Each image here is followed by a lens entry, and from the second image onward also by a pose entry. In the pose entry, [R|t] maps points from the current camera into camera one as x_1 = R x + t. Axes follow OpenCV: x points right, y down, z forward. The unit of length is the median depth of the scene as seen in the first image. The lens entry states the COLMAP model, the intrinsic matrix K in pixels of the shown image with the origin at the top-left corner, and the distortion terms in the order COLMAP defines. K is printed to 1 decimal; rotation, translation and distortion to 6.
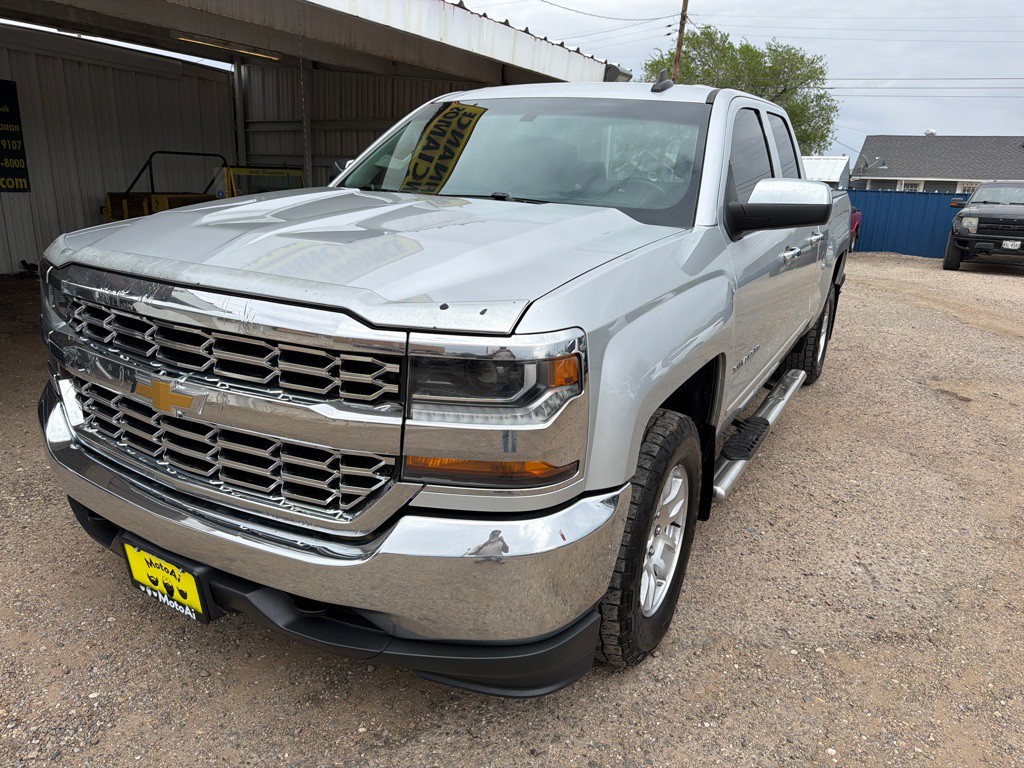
lens RADIAL K [[726.3, 0, 511.5], [0, 726.3, 387.6], [0, 0, 1]] dist [0.032460, -0.041966]
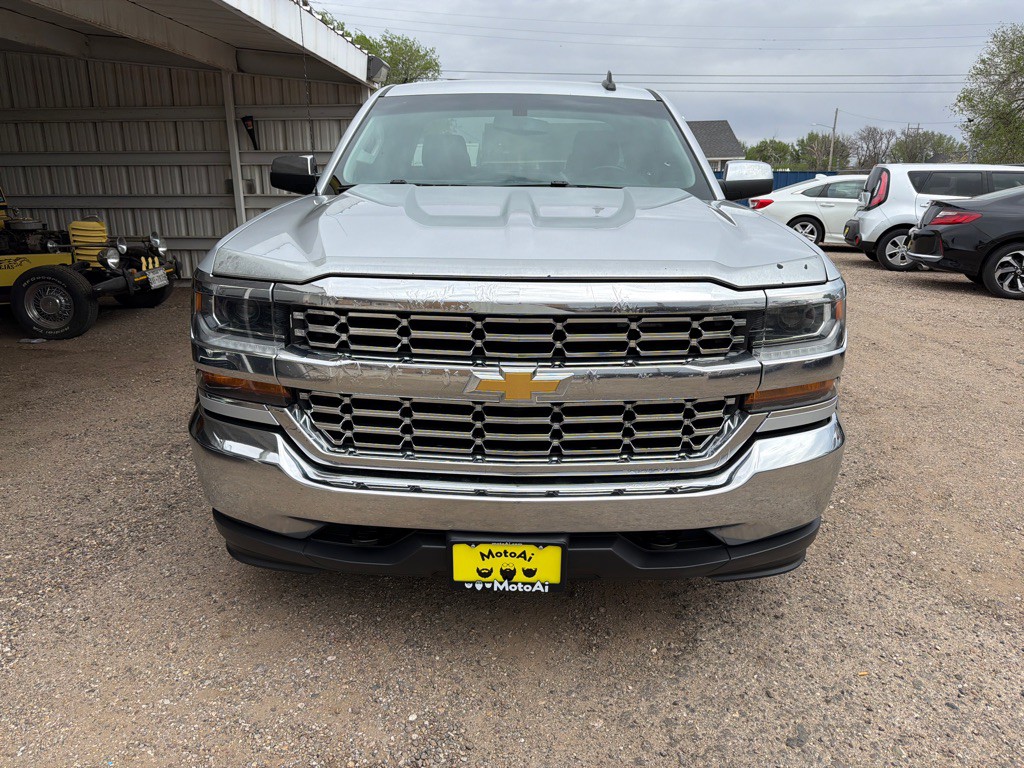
lens RADIAL K [[726.3, 0, 511.5], [0, 726.3, 387.6], [0, 0, 1]] dist [0.032460, -0.041966]
pose [[0.875515, -0.173633, 0.450915, -1.058073], [0.167039, 0.984429, 0.054742, -0.049596], [-0.453399, 0.027393, 0.890887, 0.086250]]
